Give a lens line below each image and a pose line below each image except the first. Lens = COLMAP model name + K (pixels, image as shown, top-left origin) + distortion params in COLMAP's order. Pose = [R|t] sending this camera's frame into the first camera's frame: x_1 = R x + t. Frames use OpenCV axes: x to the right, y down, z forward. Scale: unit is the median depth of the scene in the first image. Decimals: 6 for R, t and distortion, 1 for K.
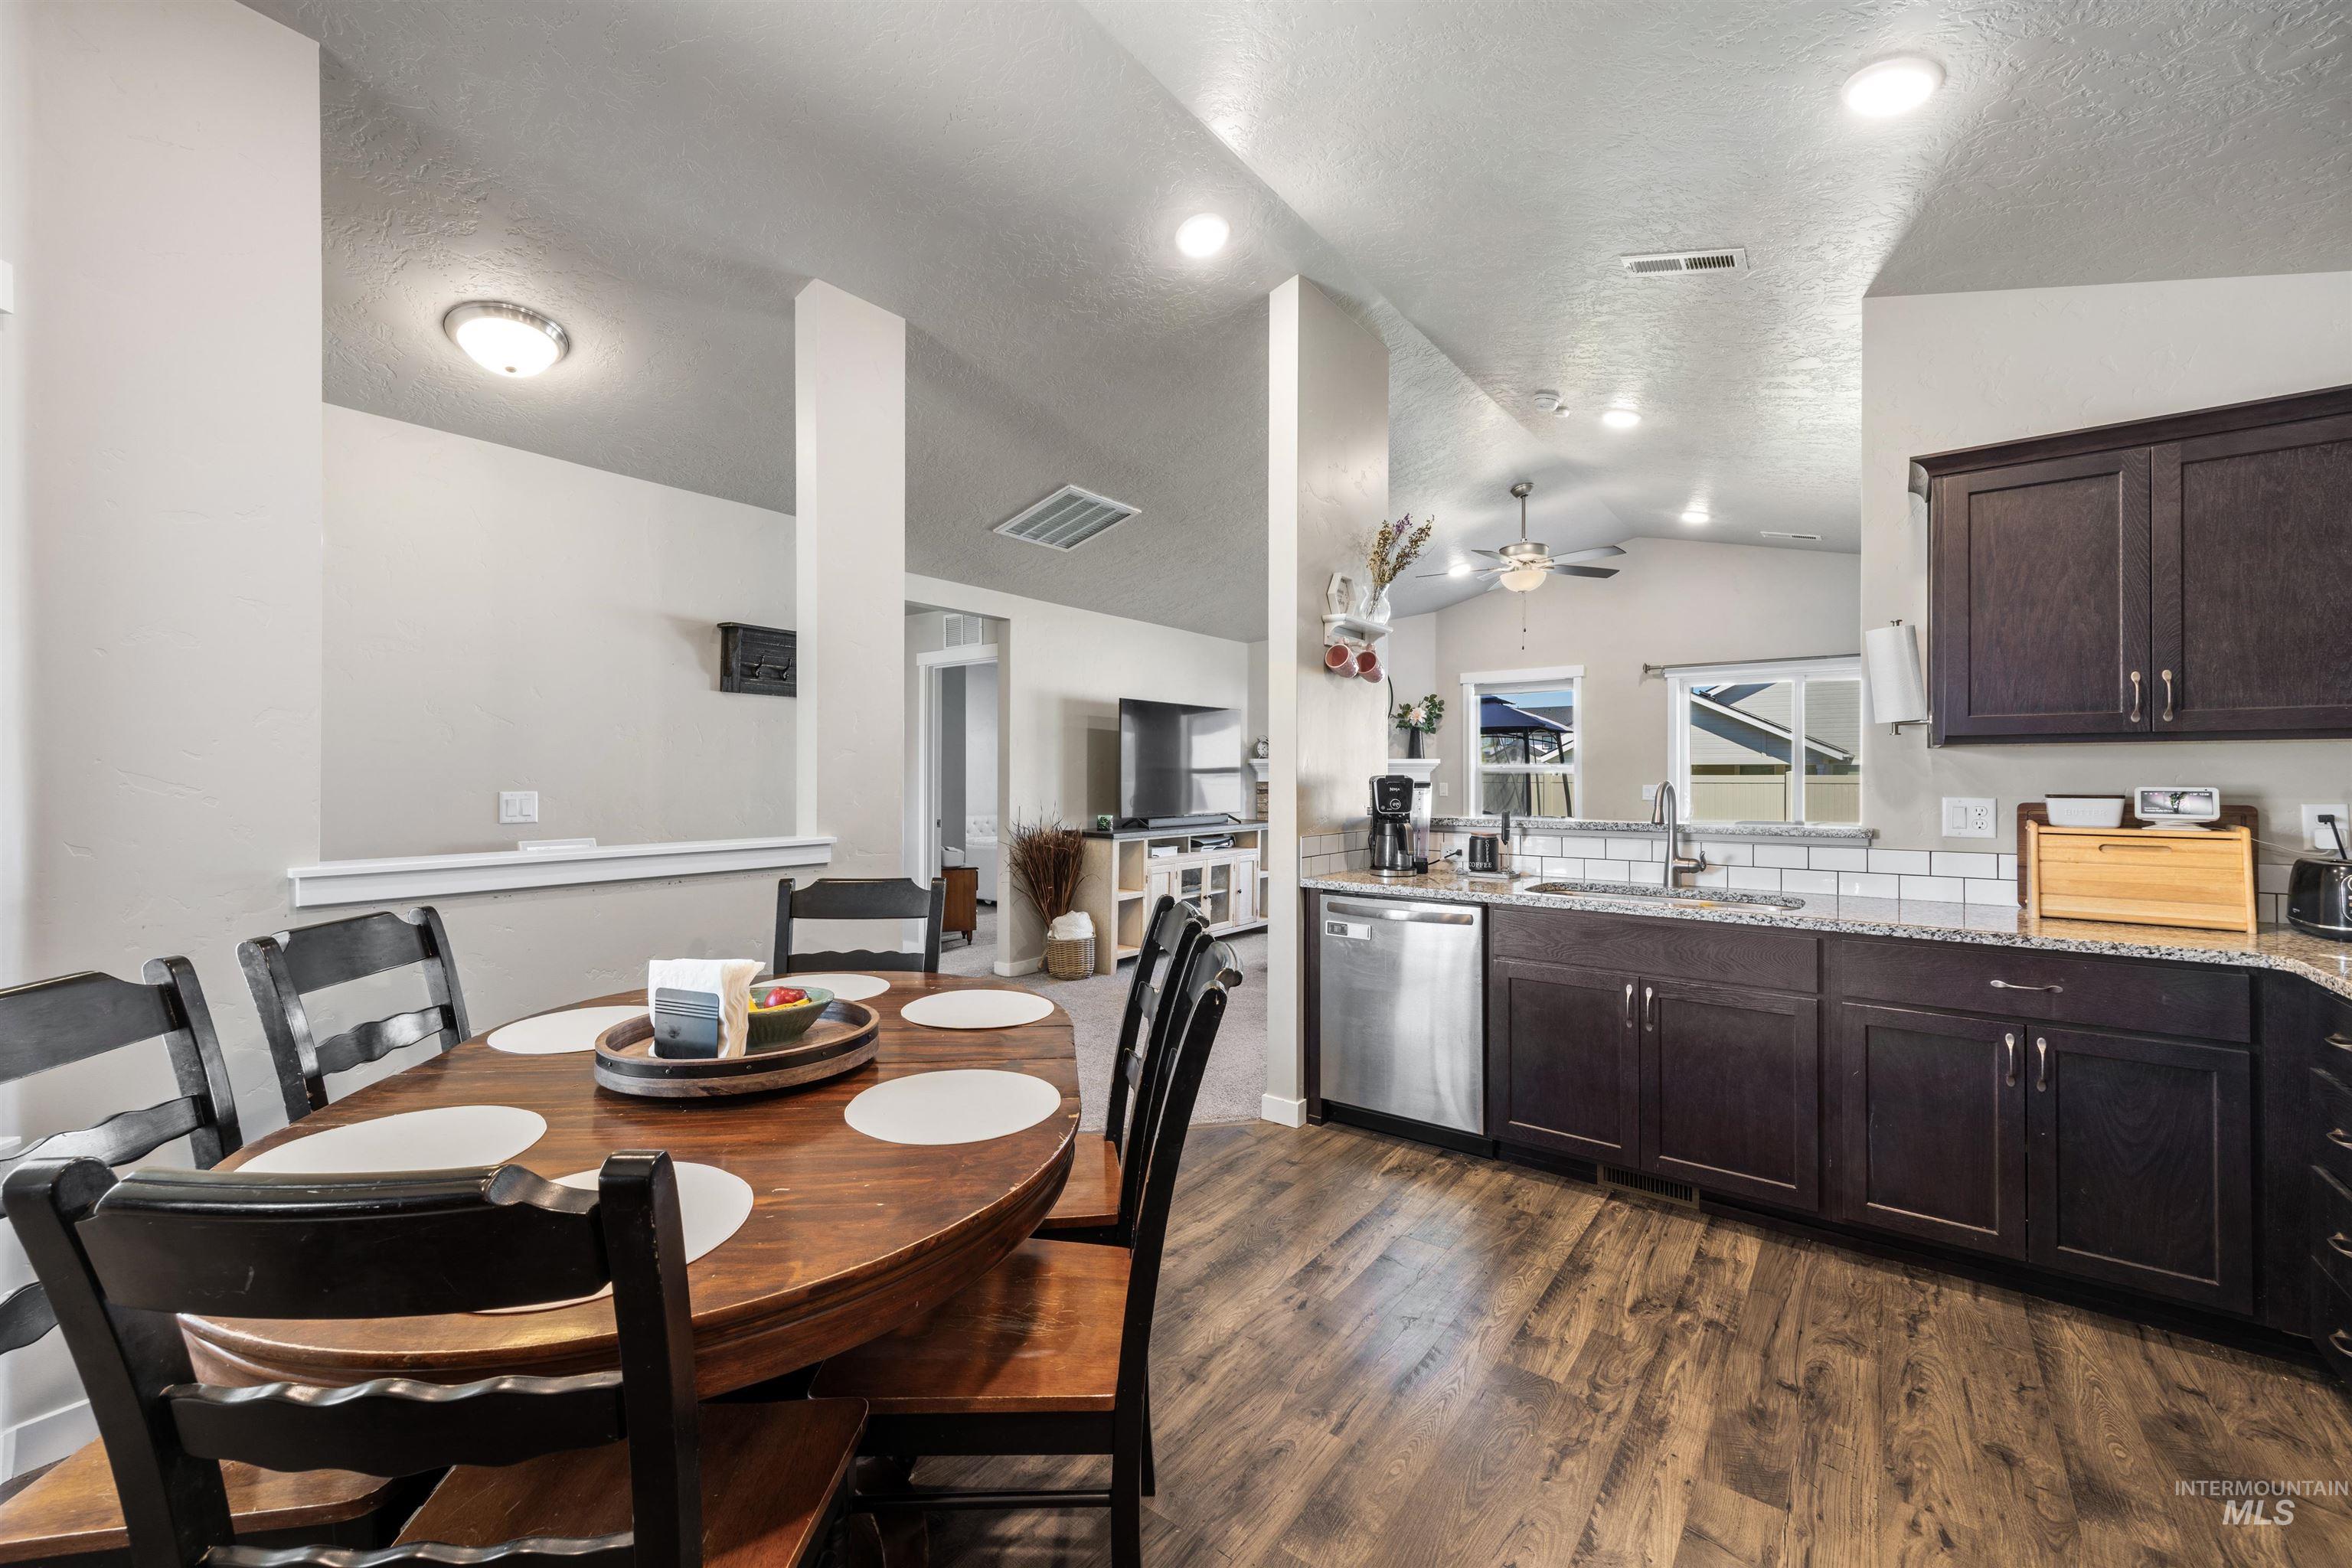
lens RADIAL K [[944.6, 0, 1166.8], [0, 944.6, 773.3], [0, 0, 1]] dist [0.016829, -0.000258]
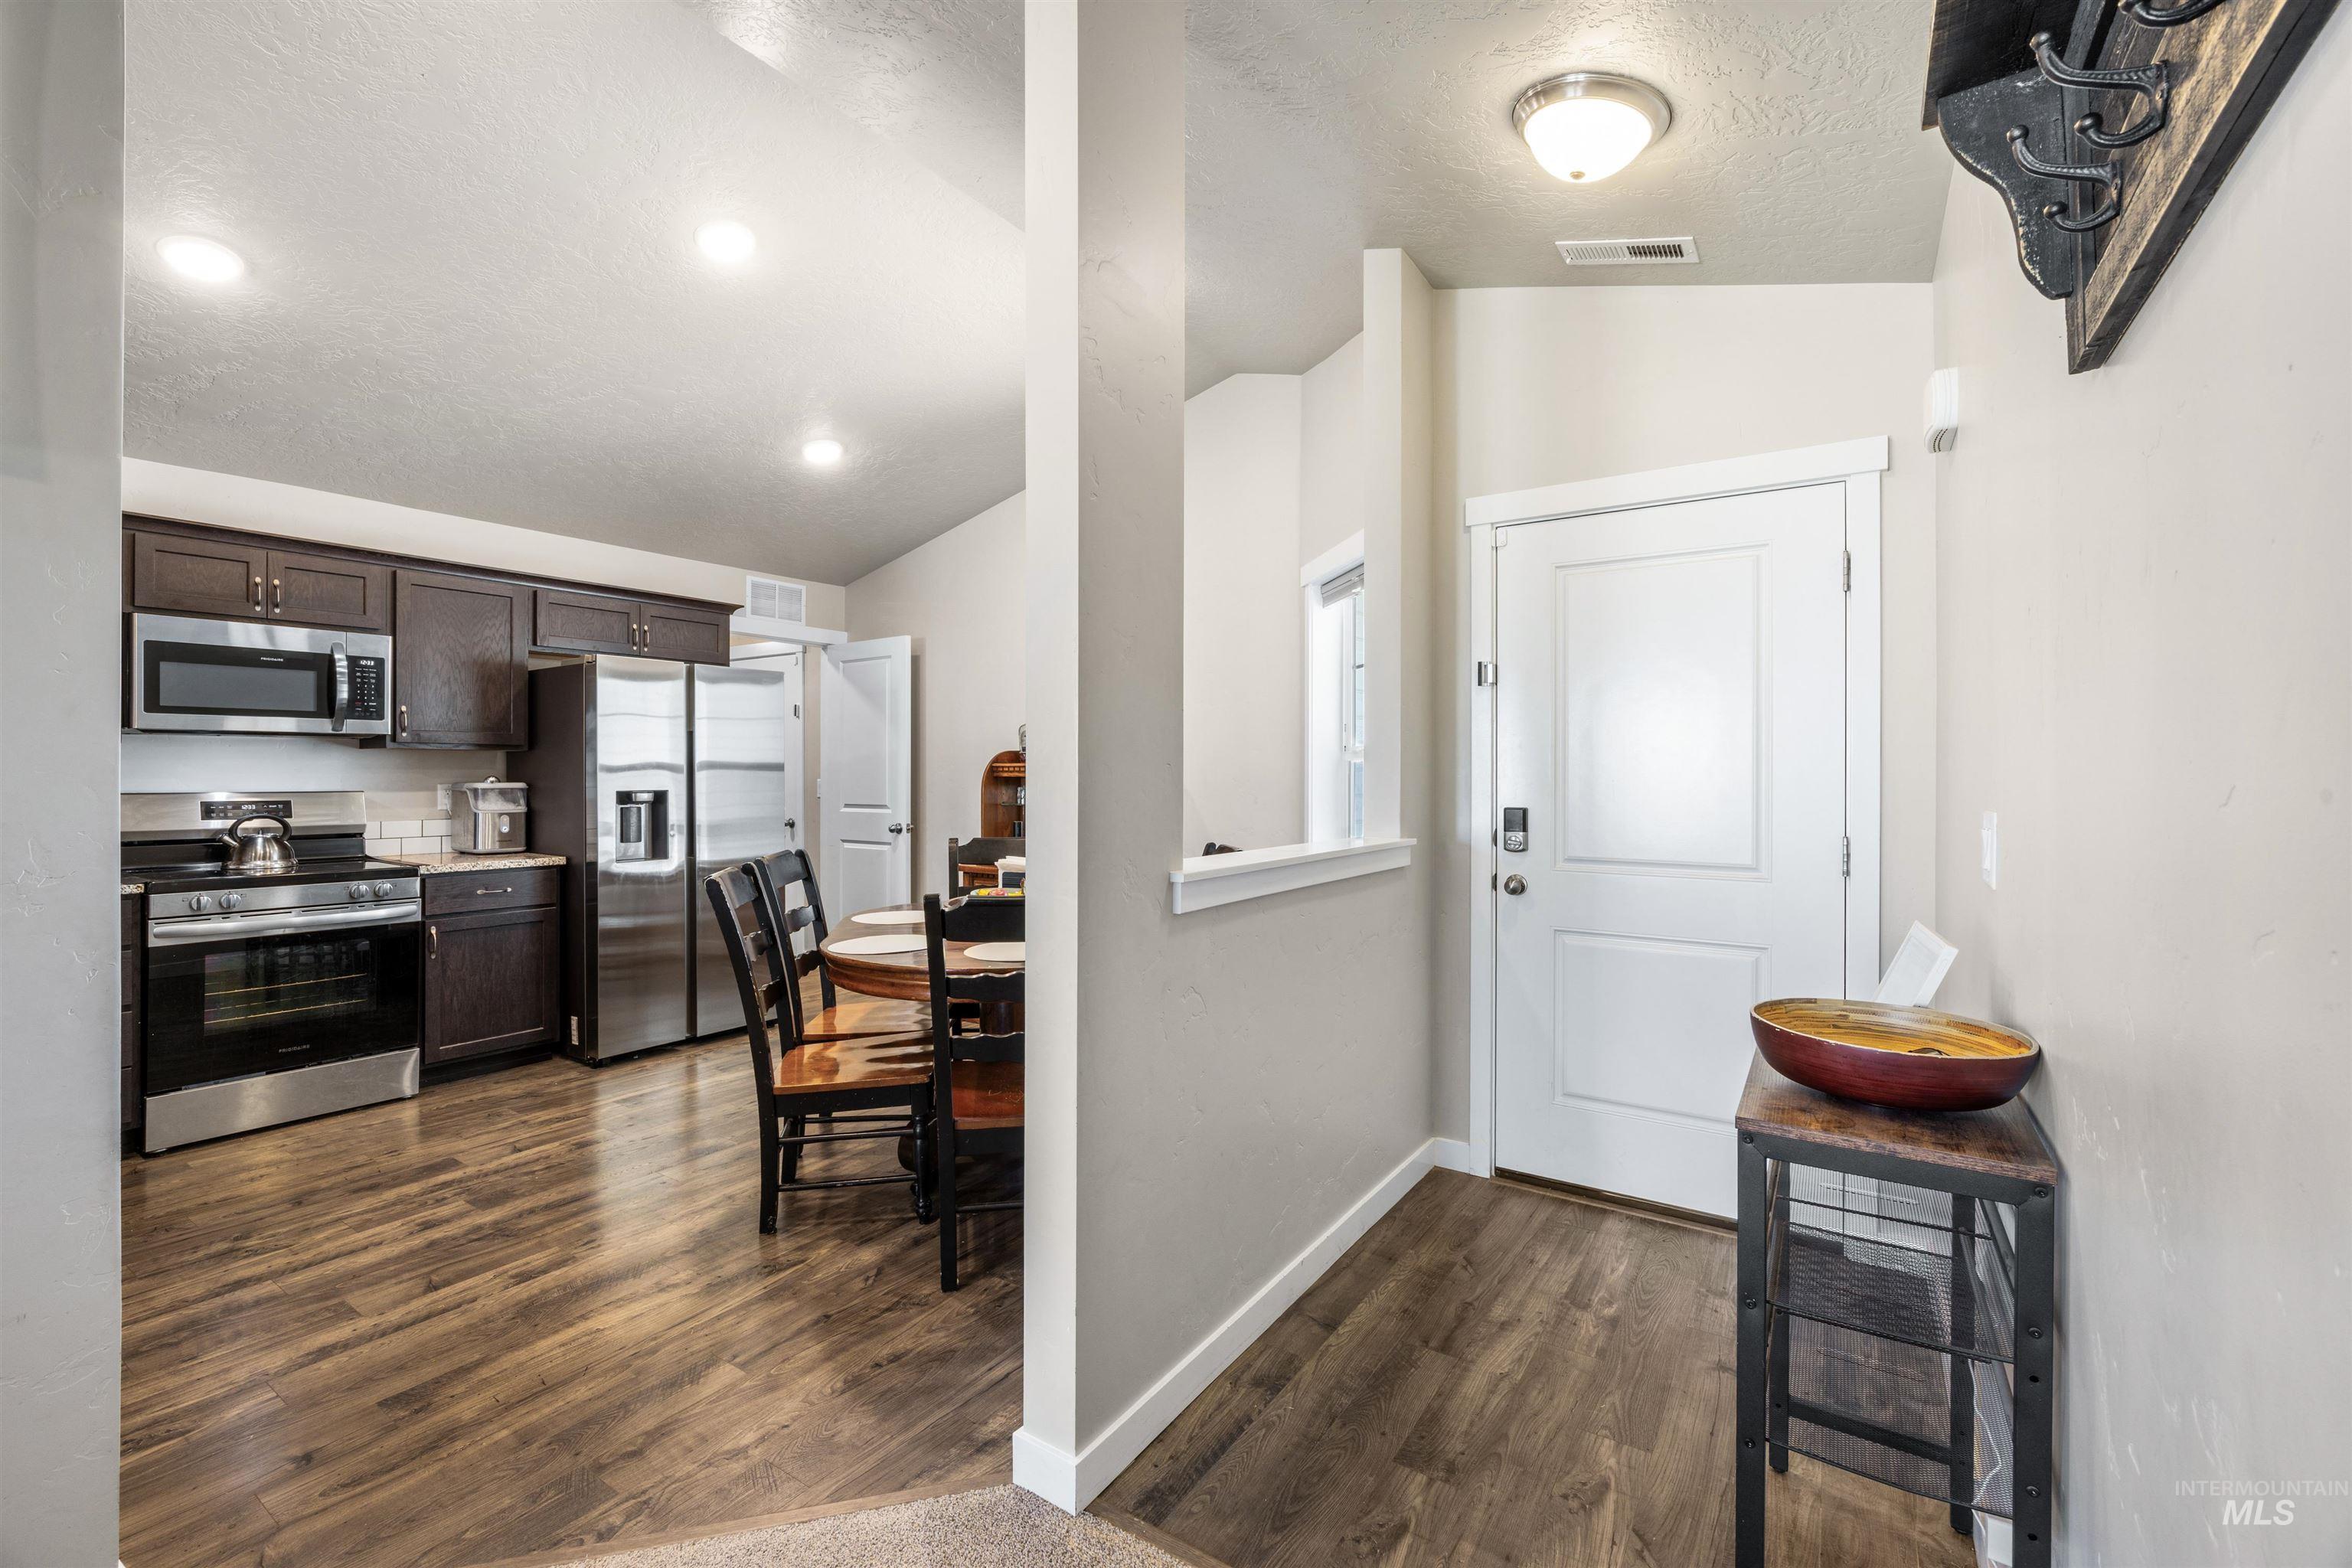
lens RADIAL K [[1002.2, 0, 1174.1], [0, 1002.2, 774.4], [0, 0, 1]] dist [0.000847, -0.000399]
pose [[-0.997564, -0.004085, -0.069635, -0.369234], [-0.003903, 0.999989, -0.002739, 0.007315], [0.069645, -0.002460, -0.997569, 1.785072]]
